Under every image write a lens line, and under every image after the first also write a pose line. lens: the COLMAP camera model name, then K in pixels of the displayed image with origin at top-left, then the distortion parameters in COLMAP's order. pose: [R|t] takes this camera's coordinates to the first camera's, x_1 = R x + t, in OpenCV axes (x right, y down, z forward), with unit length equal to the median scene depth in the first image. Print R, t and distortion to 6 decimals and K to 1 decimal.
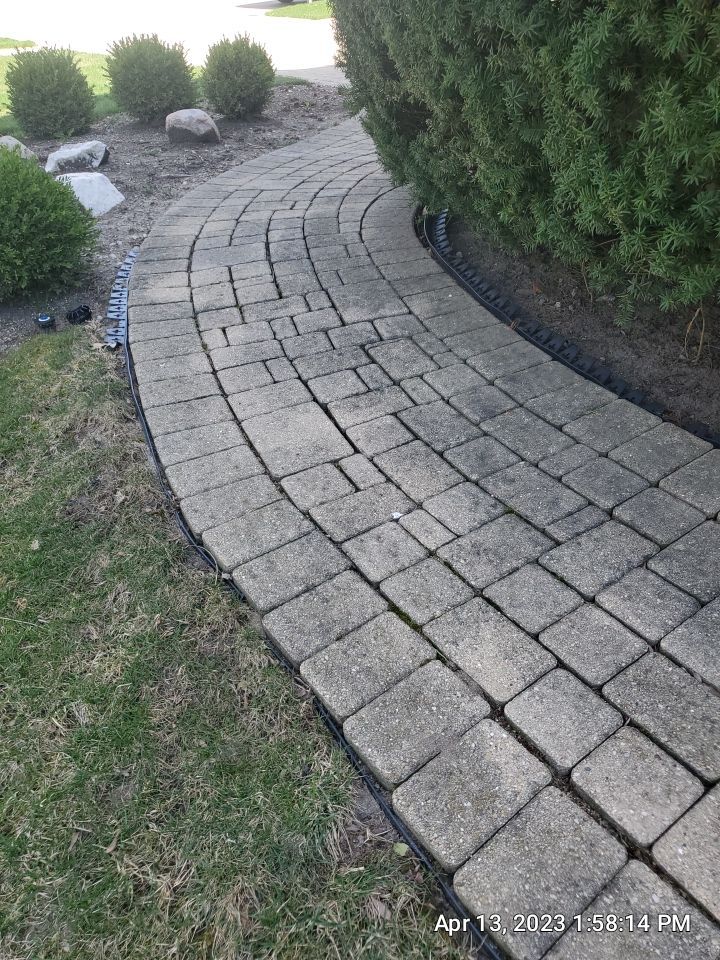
lens RADIAL K [[759.6, 0, 359.2], [0, 759.6, 478.5], [0, 0, 1]] dist [0.011078, 0.004654]
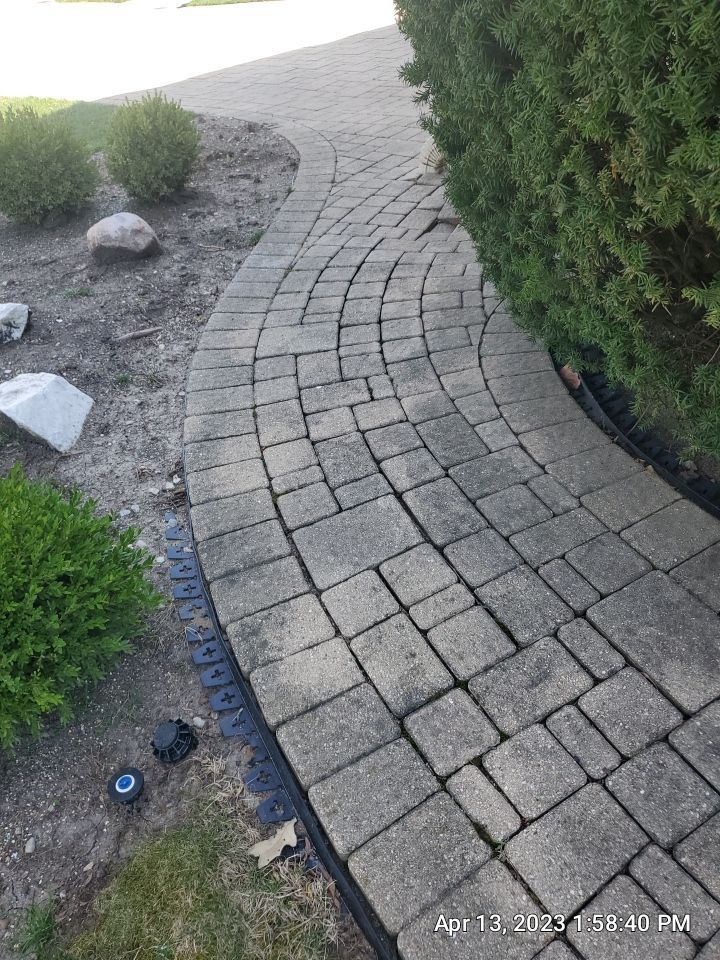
lens RADIAL K [[759.6, 0, 356.8], [0, 759.6, 483.1], [0, 0, 1]] dist [0.011078, 0.004654]
pose [[0.967489, -0.196514, 0.159208, -0.270449], [0.188902, 0.980052, 0.061761, -0.388212], [-0.168169, -0.029678, 0.985311, 0.399538]]
